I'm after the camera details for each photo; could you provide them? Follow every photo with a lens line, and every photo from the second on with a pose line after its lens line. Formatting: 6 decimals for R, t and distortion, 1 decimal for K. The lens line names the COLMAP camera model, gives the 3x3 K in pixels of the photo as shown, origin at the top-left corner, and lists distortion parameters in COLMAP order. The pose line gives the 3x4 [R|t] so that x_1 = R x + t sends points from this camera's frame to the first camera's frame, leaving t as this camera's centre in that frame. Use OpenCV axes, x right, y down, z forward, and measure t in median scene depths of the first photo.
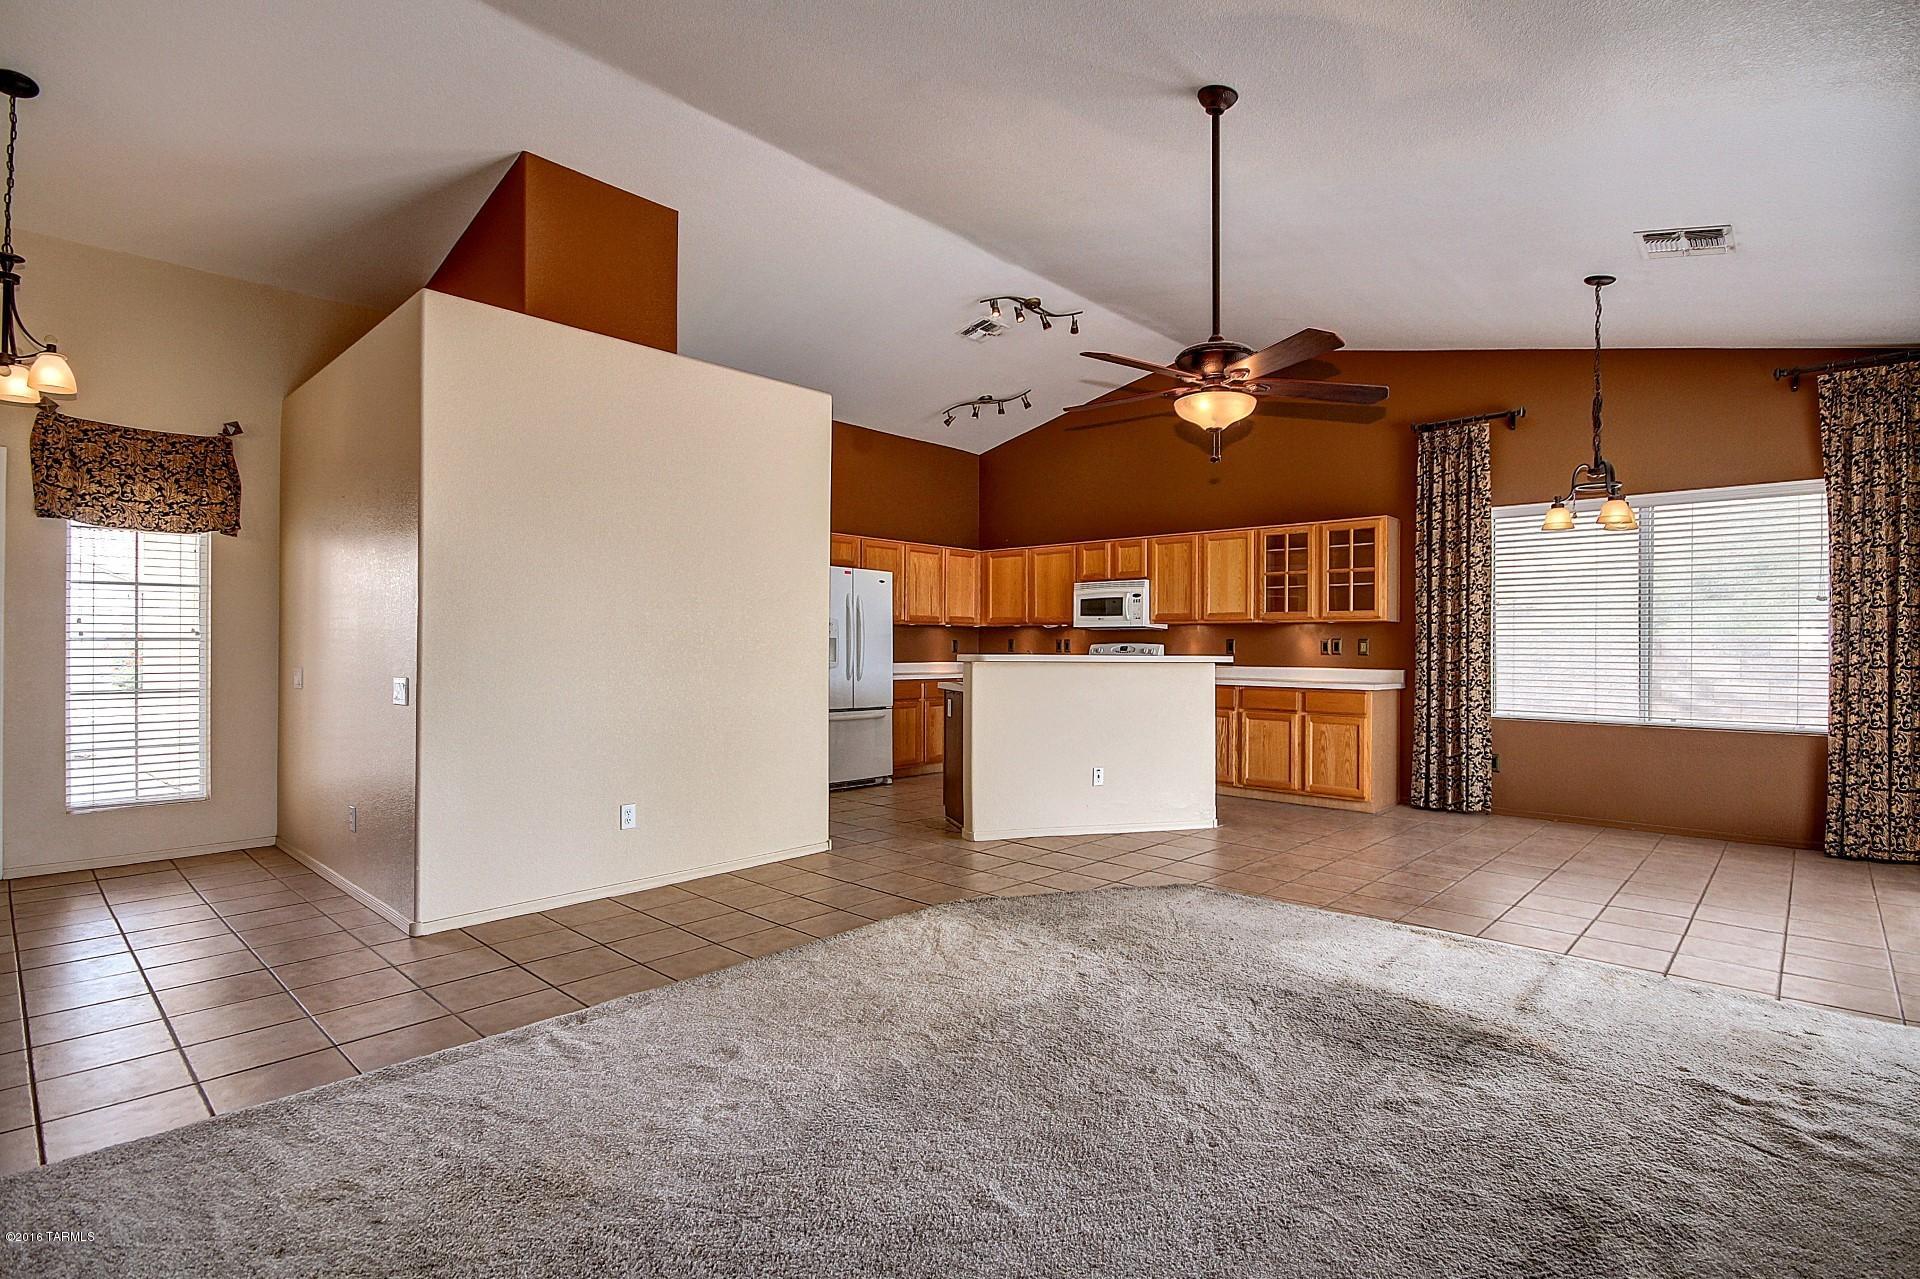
lens RADIAL K [[912.7, 0, 992.1], [0, 912.7, 643.4], [0, 0, 1]] dist [0.003405, -0.006808]
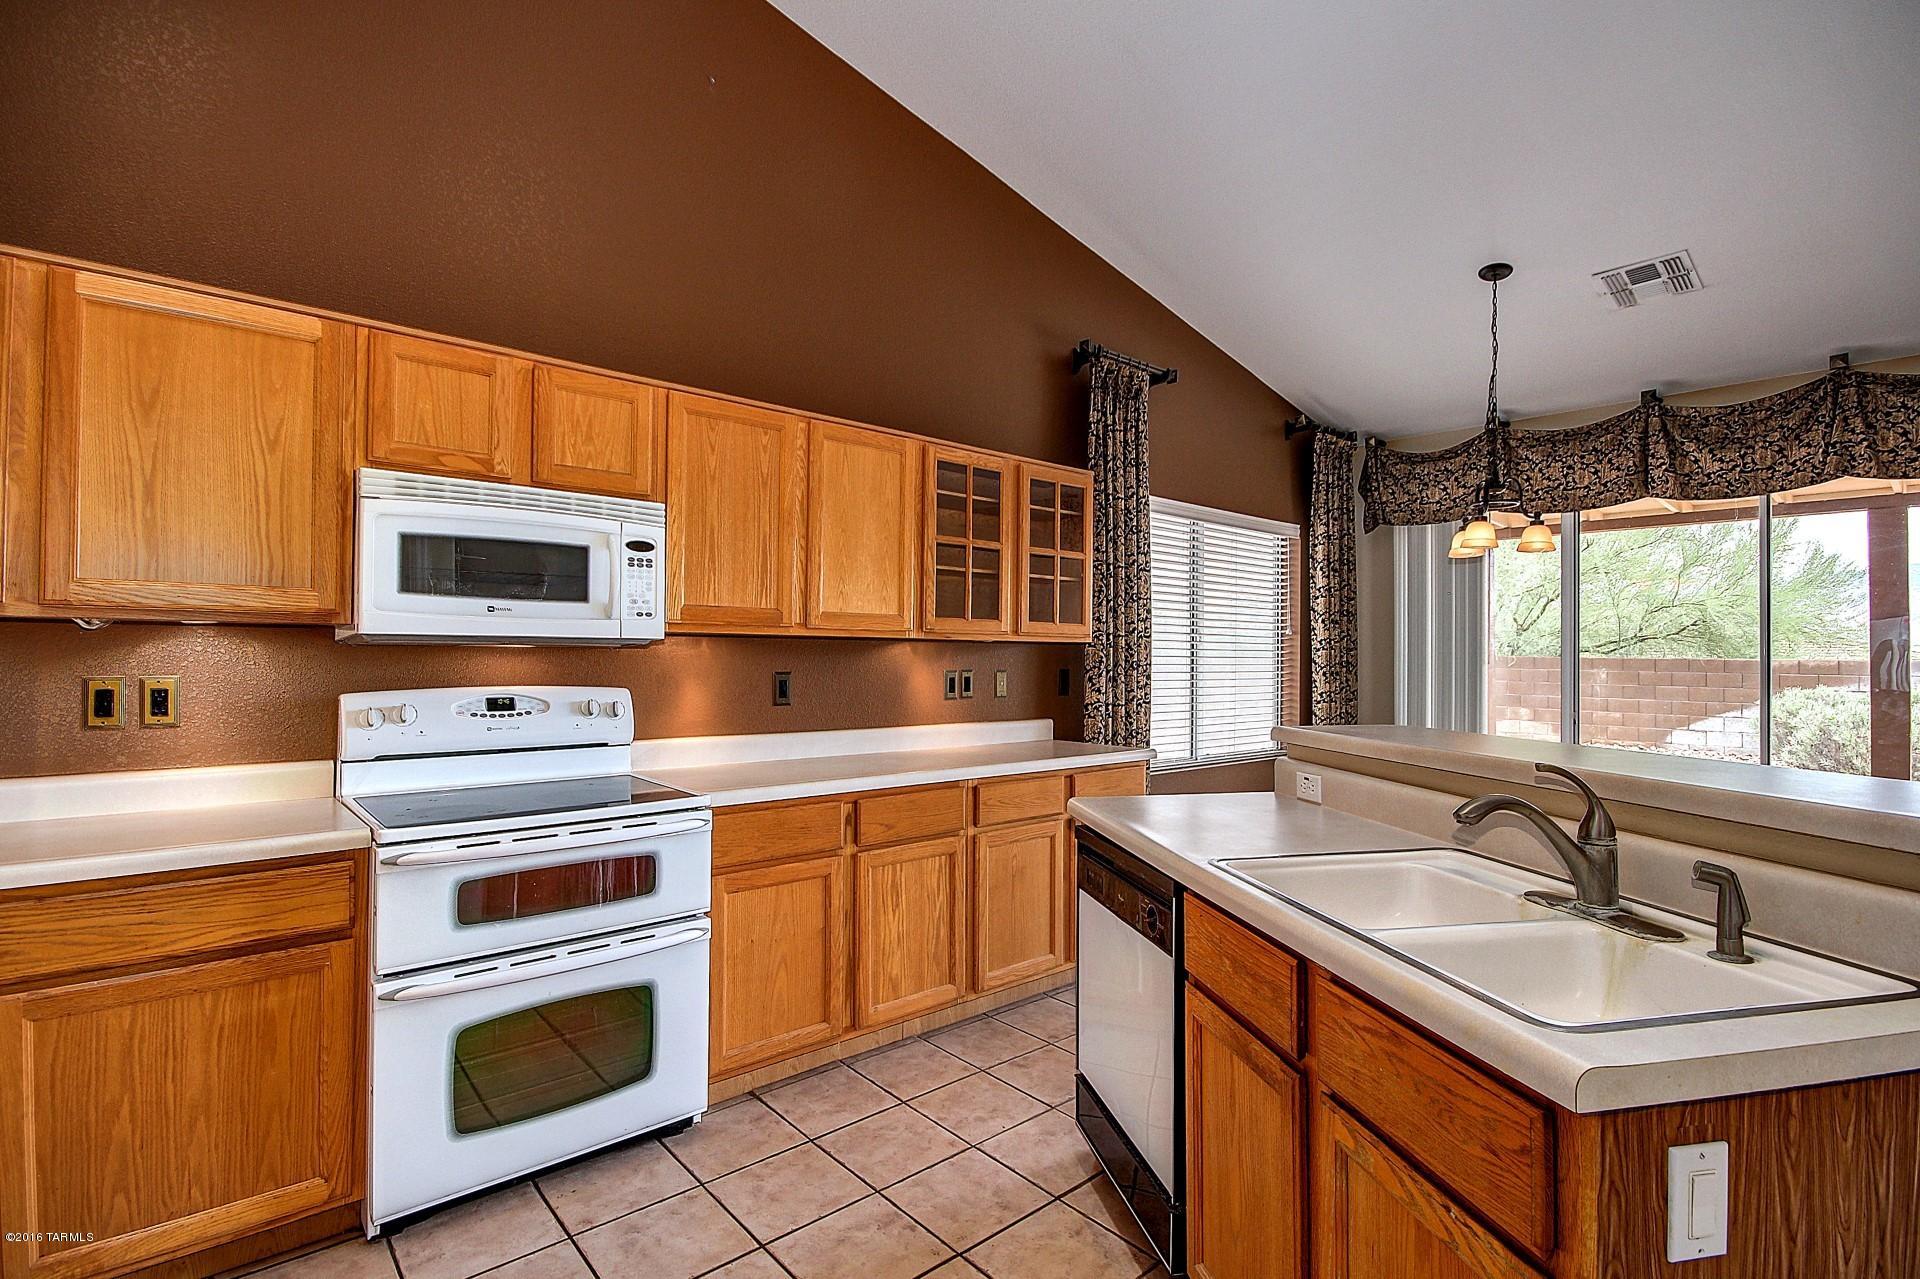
lens RADIAL K [[912.7, 0, 998.5], [0, 912.7, 640.7], [0, 0, 1]] dist [0.003405, -0.006808]
pose [[0.107153, 0.010426, 0.994188, -0.196925], [-0.012382, 0.999881, -0.009151, -0.020176], [-0.994165, -0.011329, 0.107270, 1.028044]]
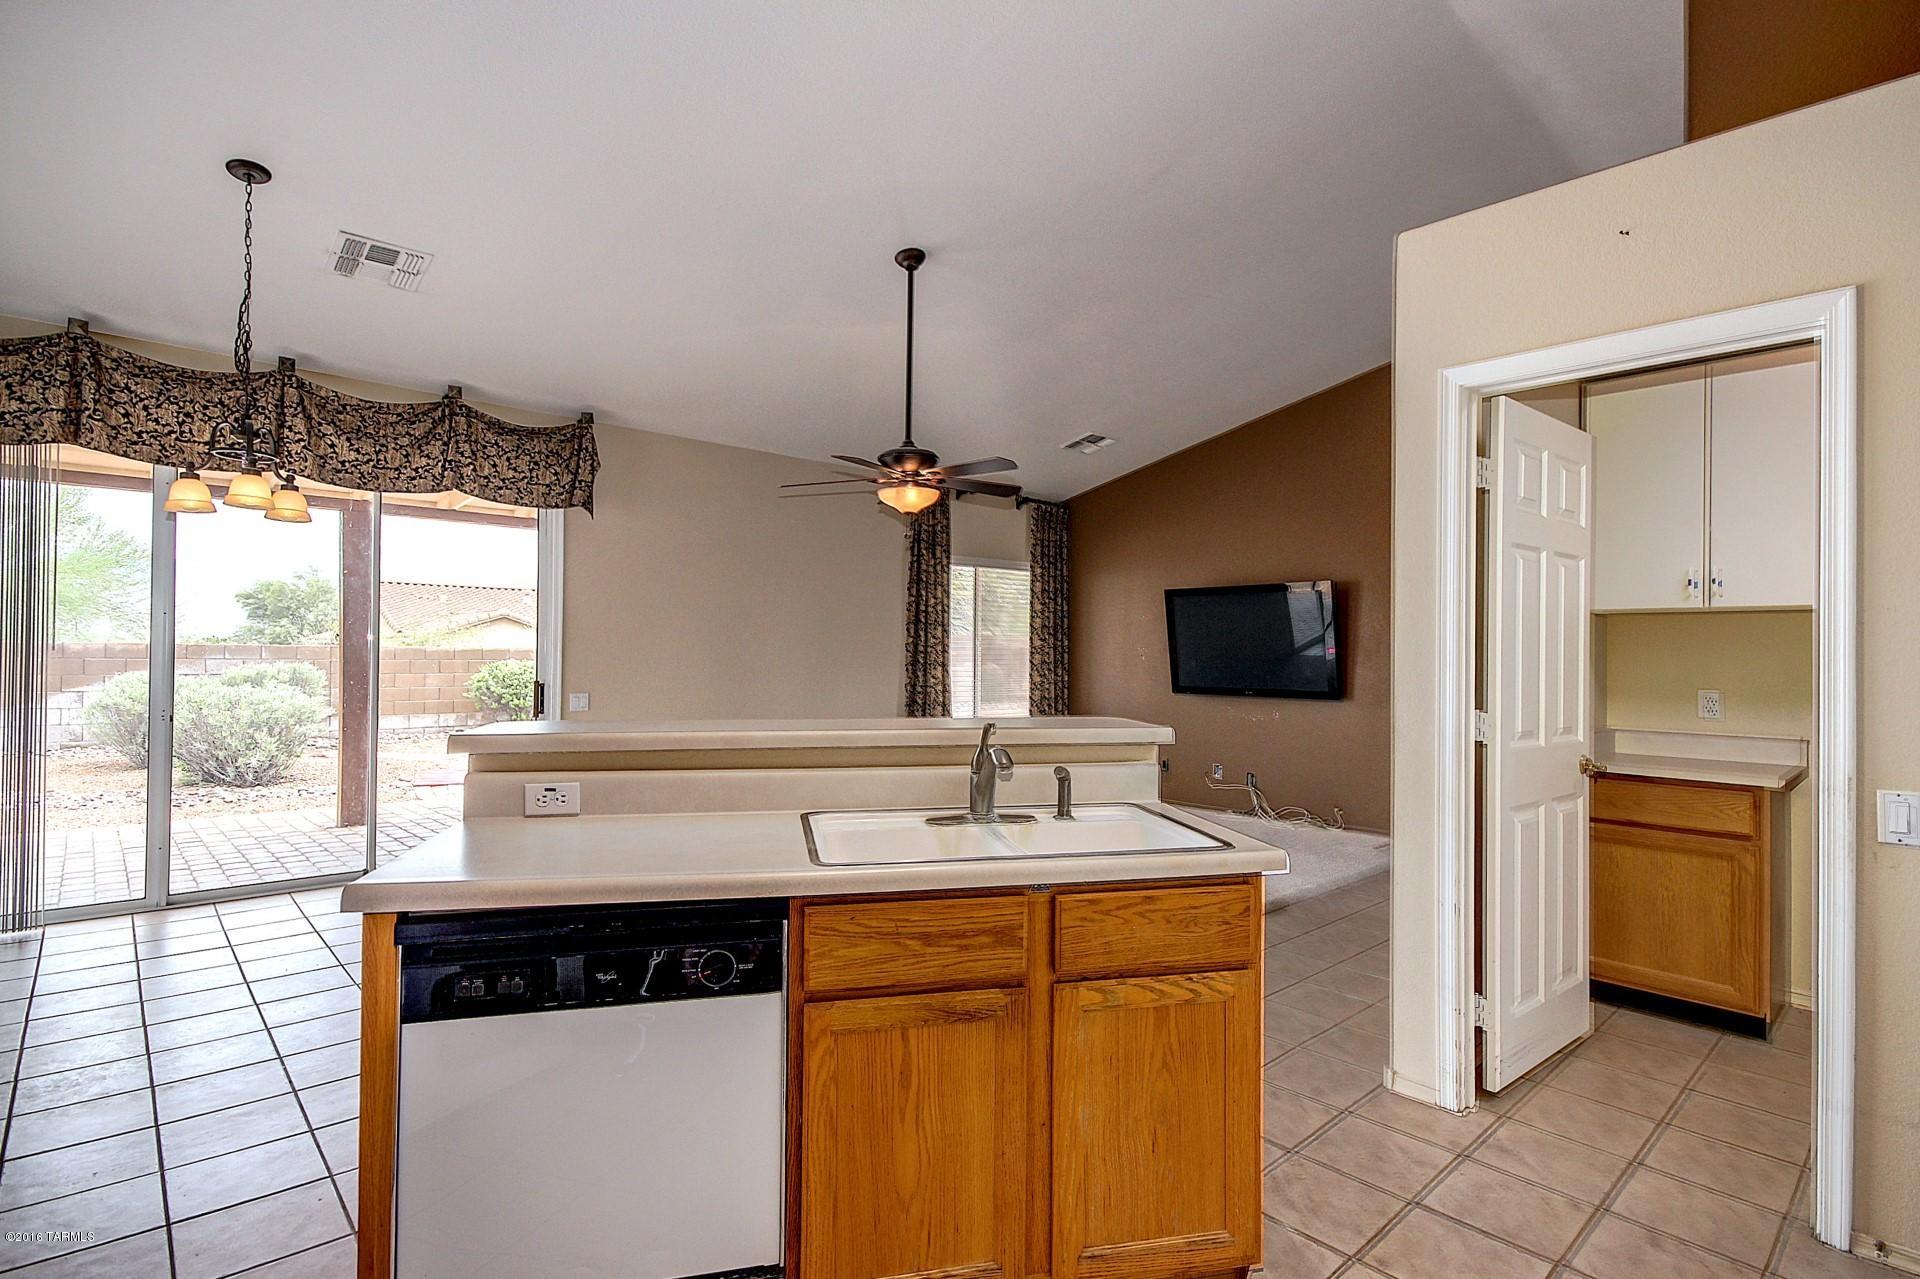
lens RADIAL K [[928.9, 0, 985.3], [0, 928.9, 643.4], [0, 0, 1]] dist [0.004298, -0.007801]
pose [[-0.996680, -0.018280, 0.079337, 0.012038], [-0.019479, 0.999707, -0.014355, -0.019088], [-0.079051, -0.015852, -0.996745, 1.253991]]
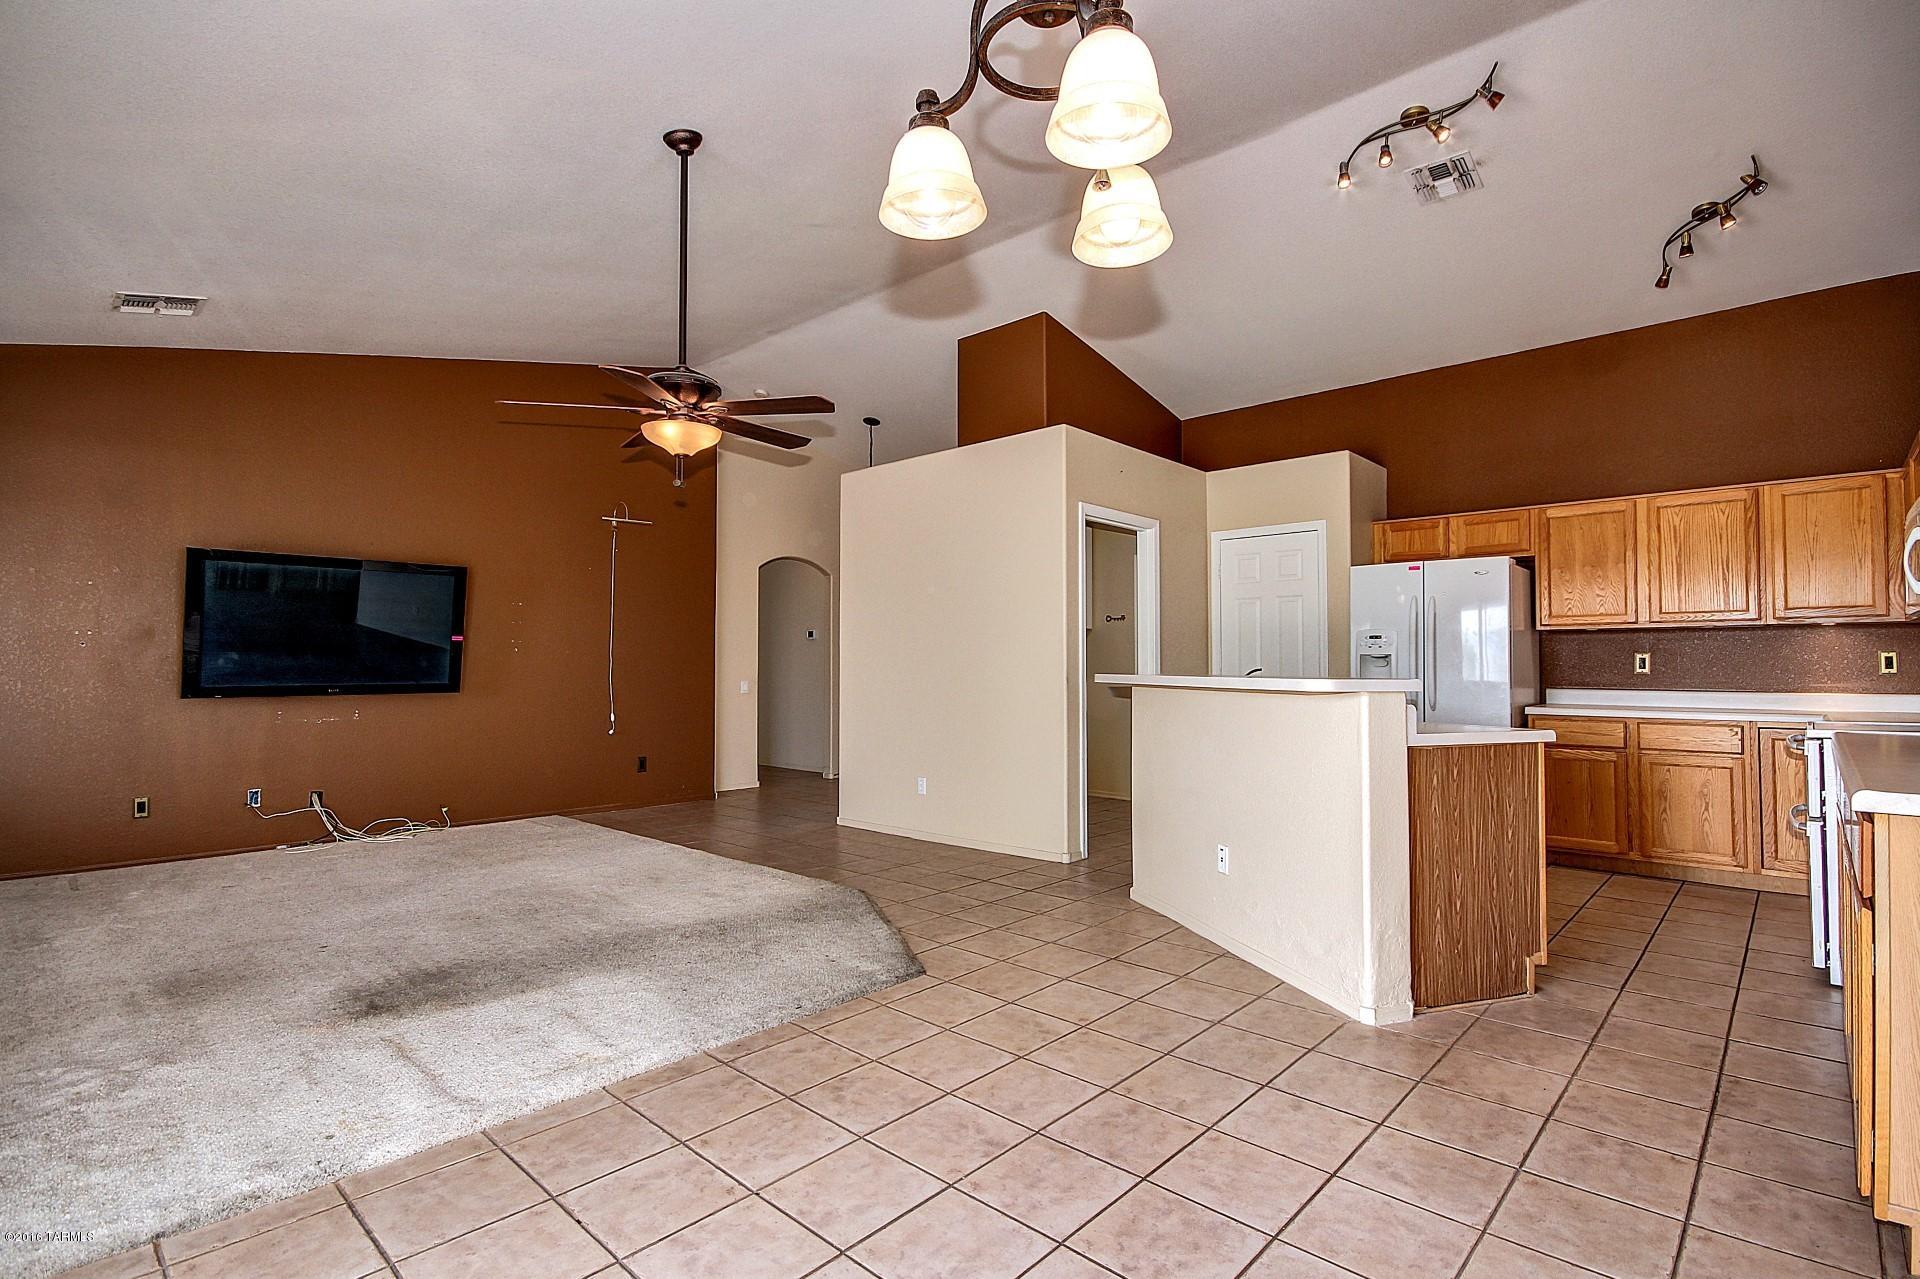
lens RADIAL K [[912.7, 0, 968.4], [0, 912.7, 641.0], [0, 0, 1]] dist [0.003405, -0.006808]
pose [[-0.020644, -0.034190, -0.999202, 0.691696], [0.006919, 0.999386, -0.034339, 0.007308], [0.999763, -0.007623, -0.020395, 0.728744]]
